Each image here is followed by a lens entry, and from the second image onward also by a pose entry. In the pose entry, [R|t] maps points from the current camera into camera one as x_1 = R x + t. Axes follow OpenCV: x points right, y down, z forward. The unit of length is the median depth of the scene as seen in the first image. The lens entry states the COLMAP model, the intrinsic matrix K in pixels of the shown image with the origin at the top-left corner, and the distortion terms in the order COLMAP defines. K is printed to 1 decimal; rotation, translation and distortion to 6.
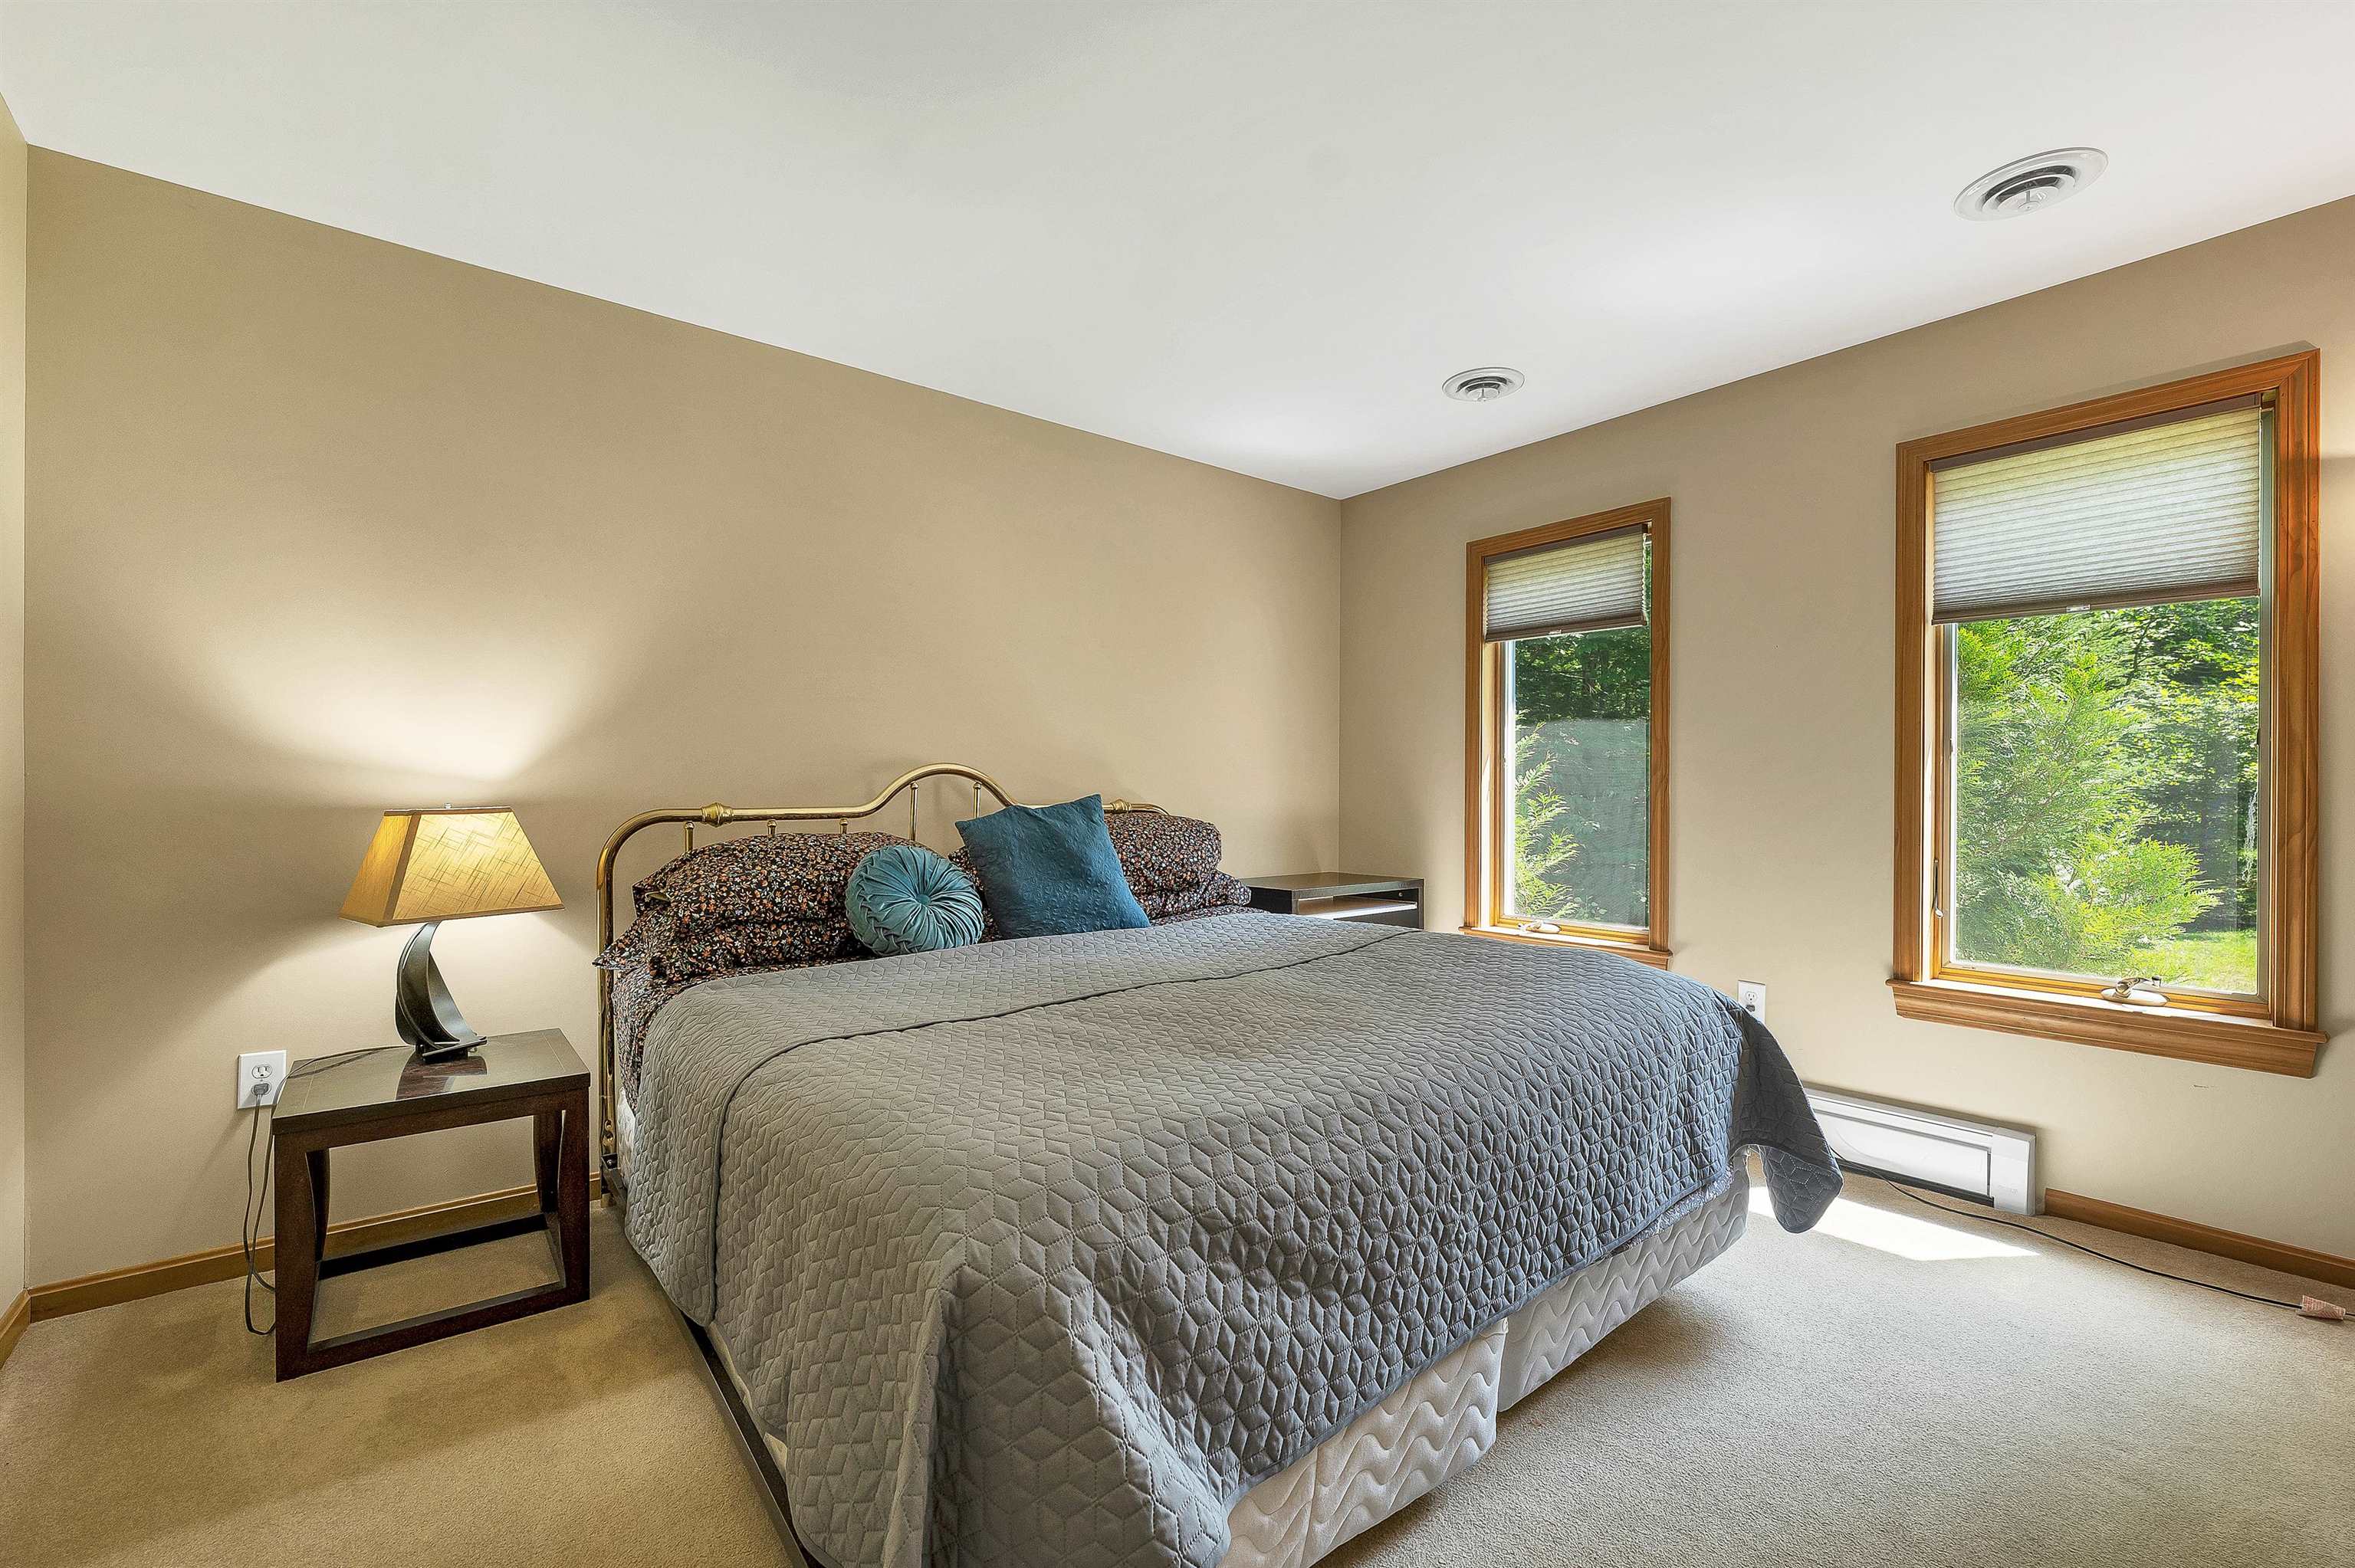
lens RADIAL K [[988.4, 0, 1185.5], [0, 988.4, 793.1], [0, 0, 1]] dist [-0.002574, -0.000102]
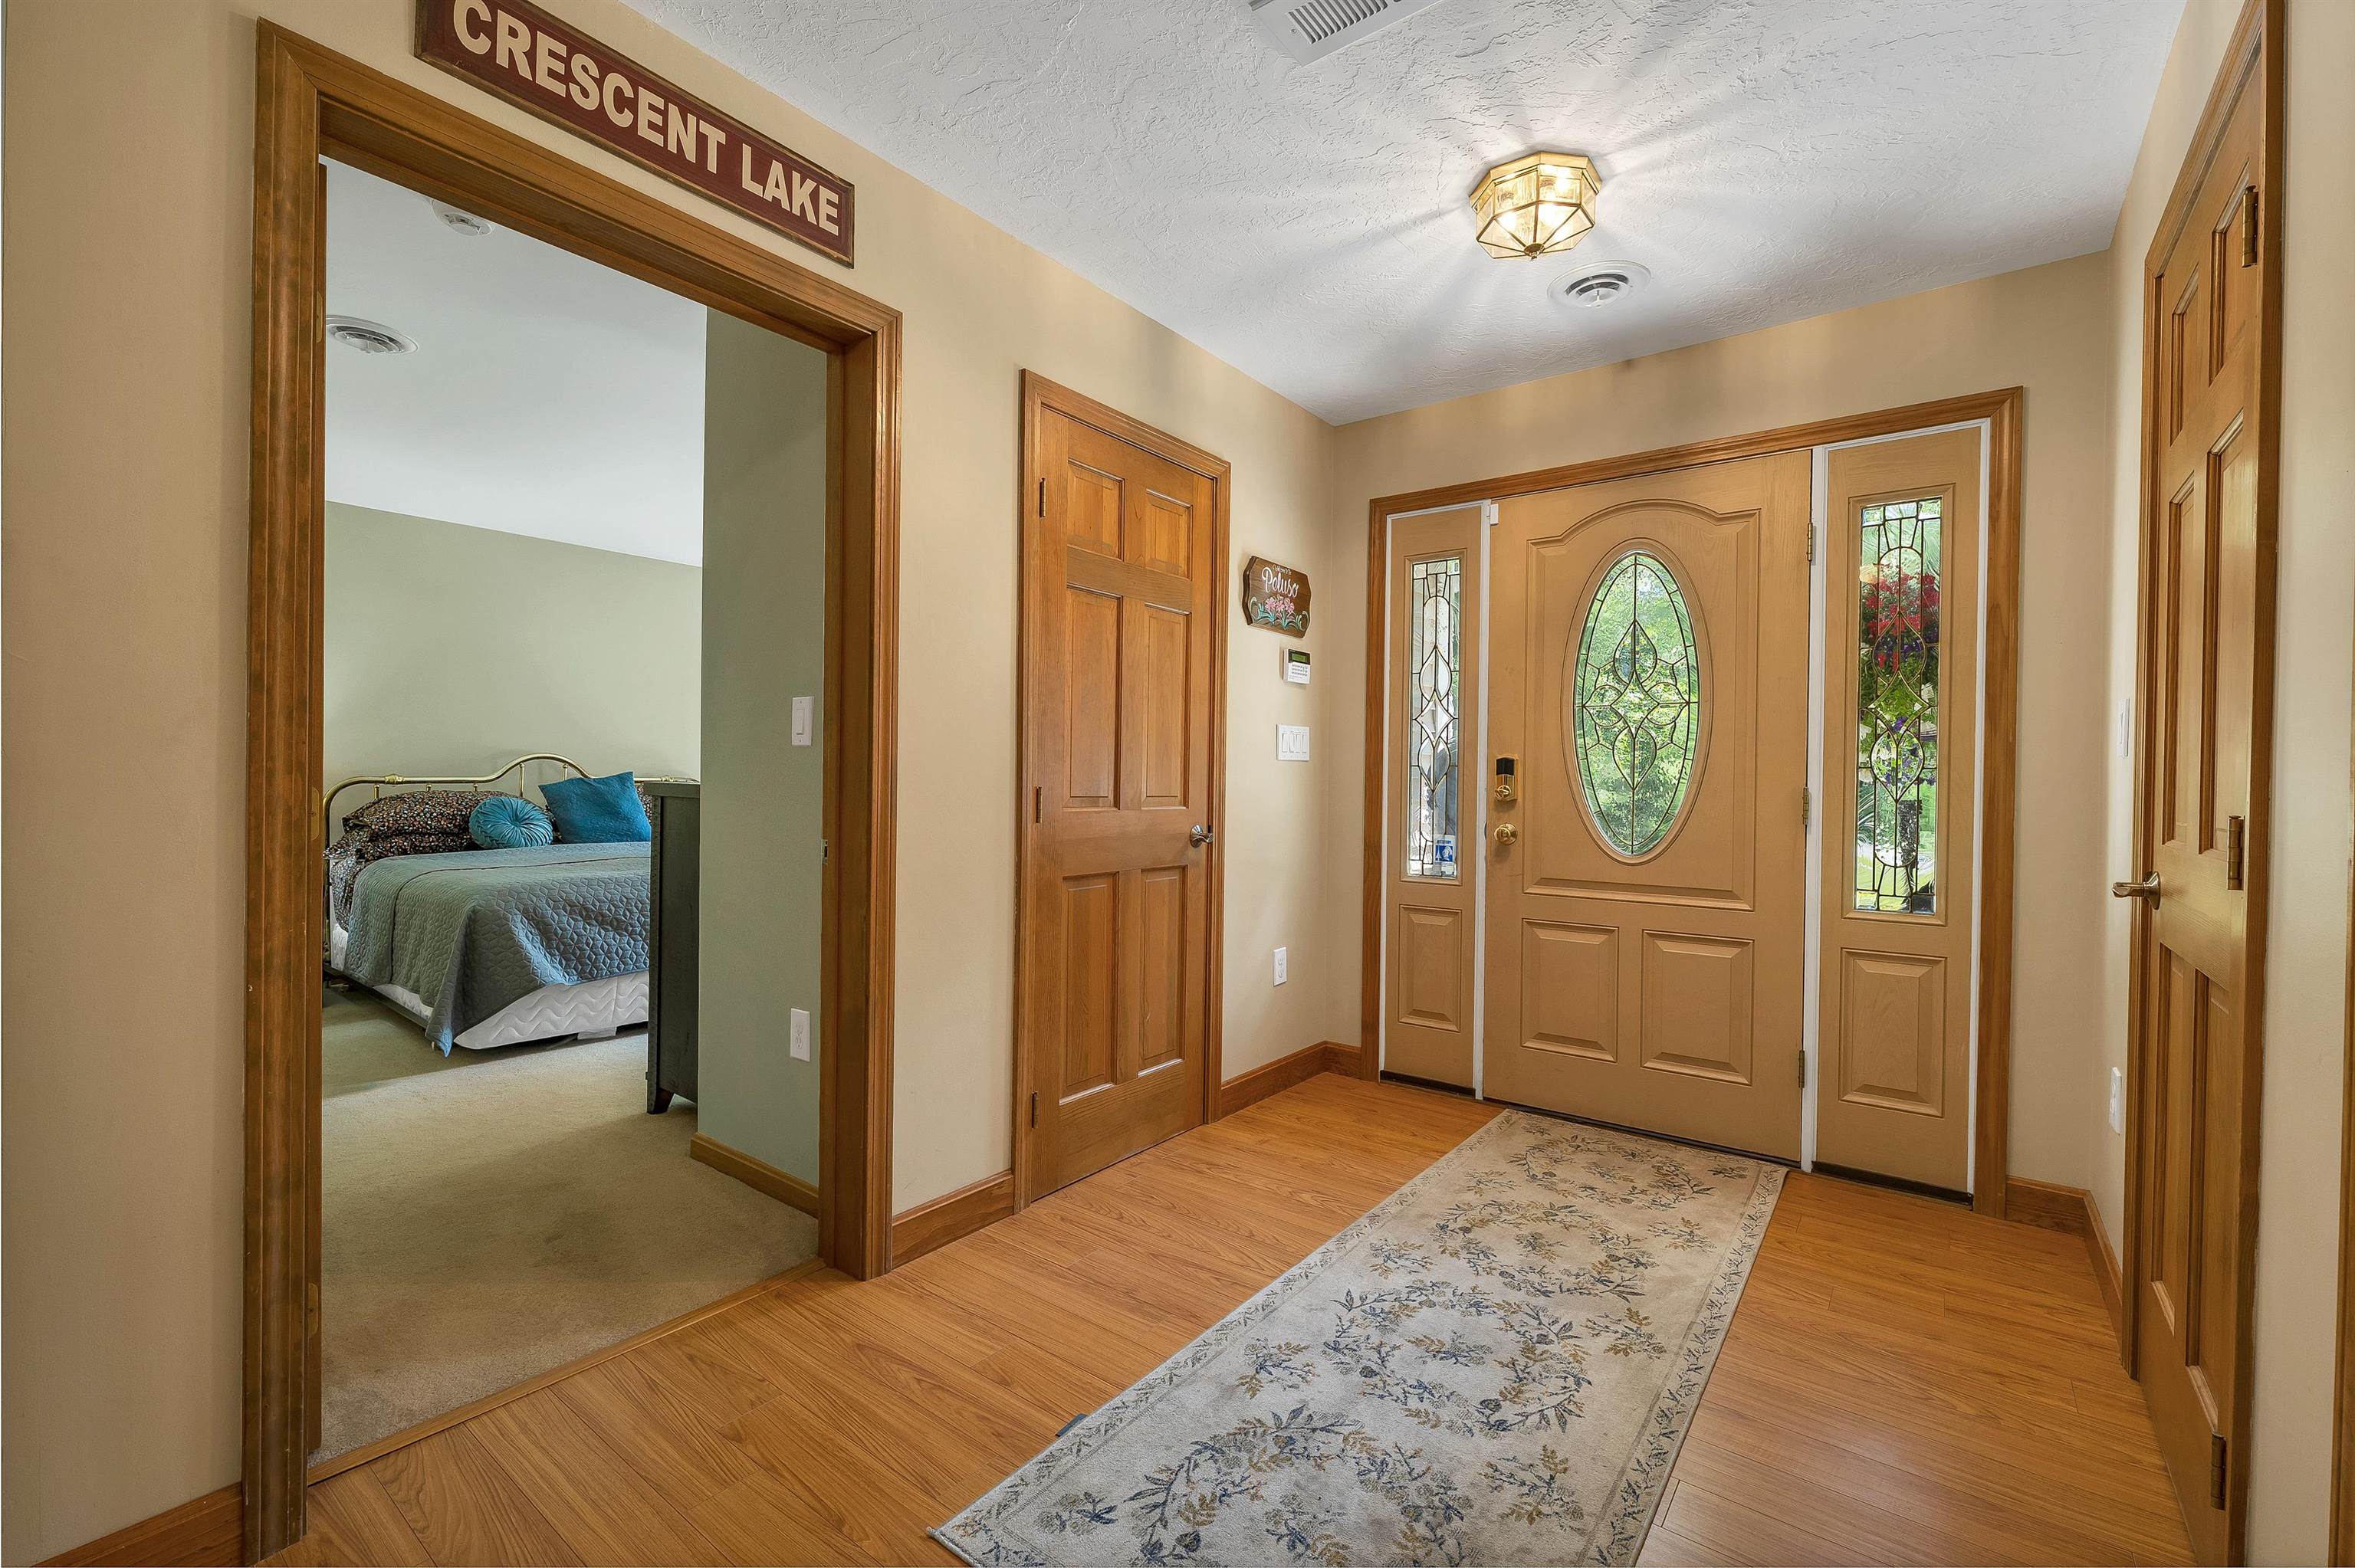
lens RADIAL K [[1007.8, 0, 1166.6], [0, 1007.8, 780.7], [0, 0, 1]] dist [0.020026, 0.000218]
pose [[0.979045, 0.003605, 0.203611, 0.601164], [-0.004981, 0.999968, 0.006246, 0.002902], [-0.203582, -0.007129, 0.979032, -1.262624]]
